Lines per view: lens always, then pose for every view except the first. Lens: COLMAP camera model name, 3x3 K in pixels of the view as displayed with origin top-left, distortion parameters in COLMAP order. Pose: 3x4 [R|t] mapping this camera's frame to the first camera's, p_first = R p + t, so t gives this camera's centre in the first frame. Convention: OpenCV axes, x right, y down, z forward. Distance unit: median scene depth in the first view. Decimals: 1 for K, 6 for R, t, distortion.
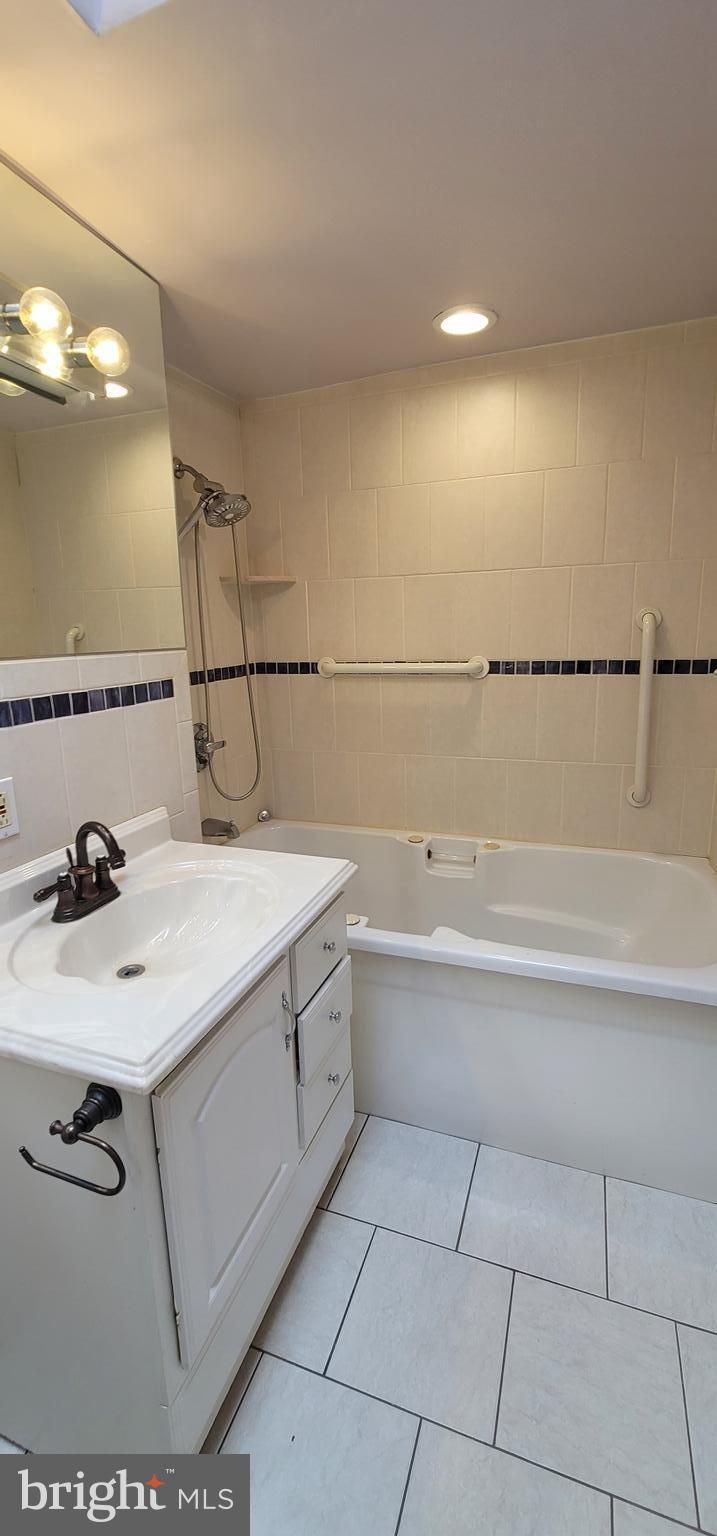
lens RADIAL K [[625.1, 0, 360.7], [0, 625.1, 780.9], [0, 0, 1]] dist [-0.009343, 0.002116]
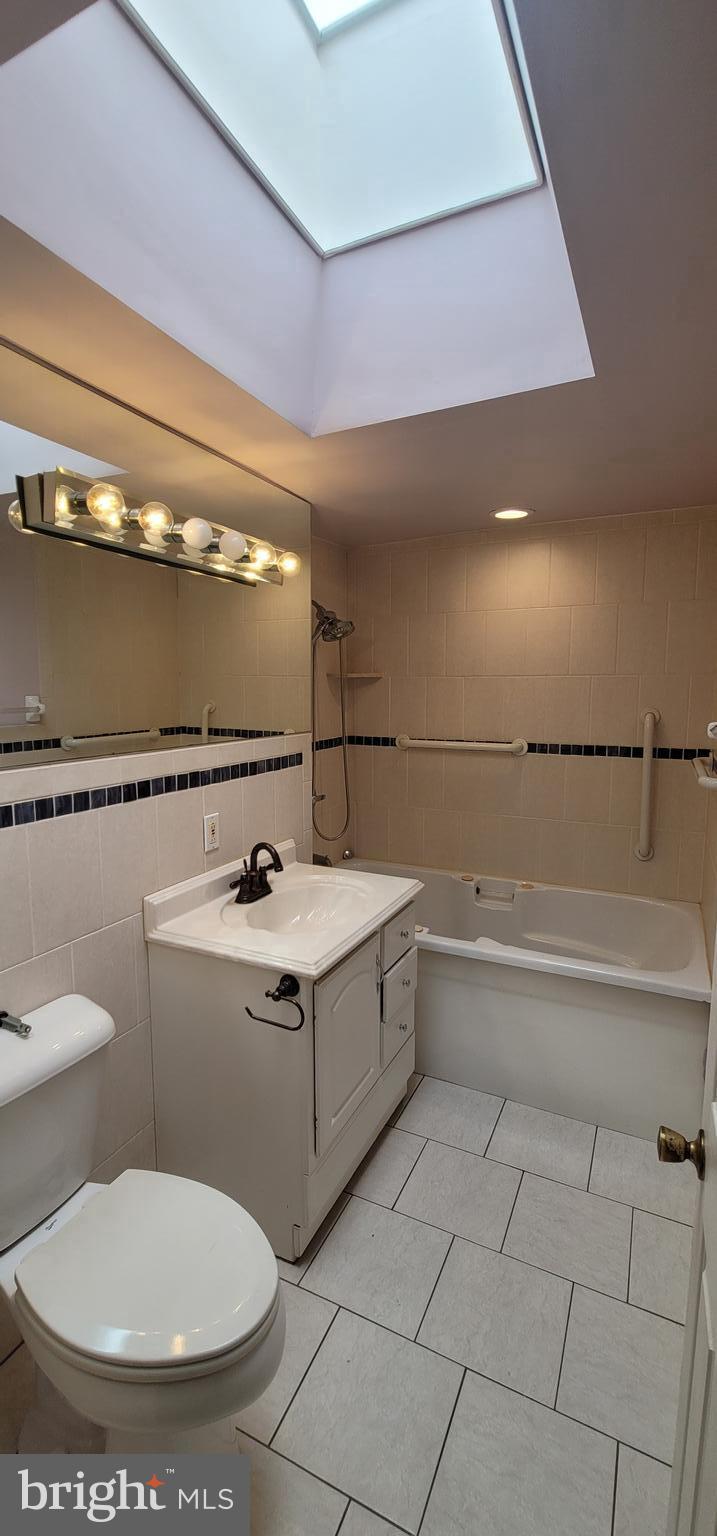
lens RADIAL K [[625.1, 0, 356.9], [0, 625.1, 769.1], [0, 0, 1]] dist [-0.009343, 0.002116]
pose [[0.993988, 0.038628, -0.102448, -0.015289], [-0.049448, 0.993213, -0.105271, 0.019278], [0.097686, 0.109704, 0.989152, -0.339249]]
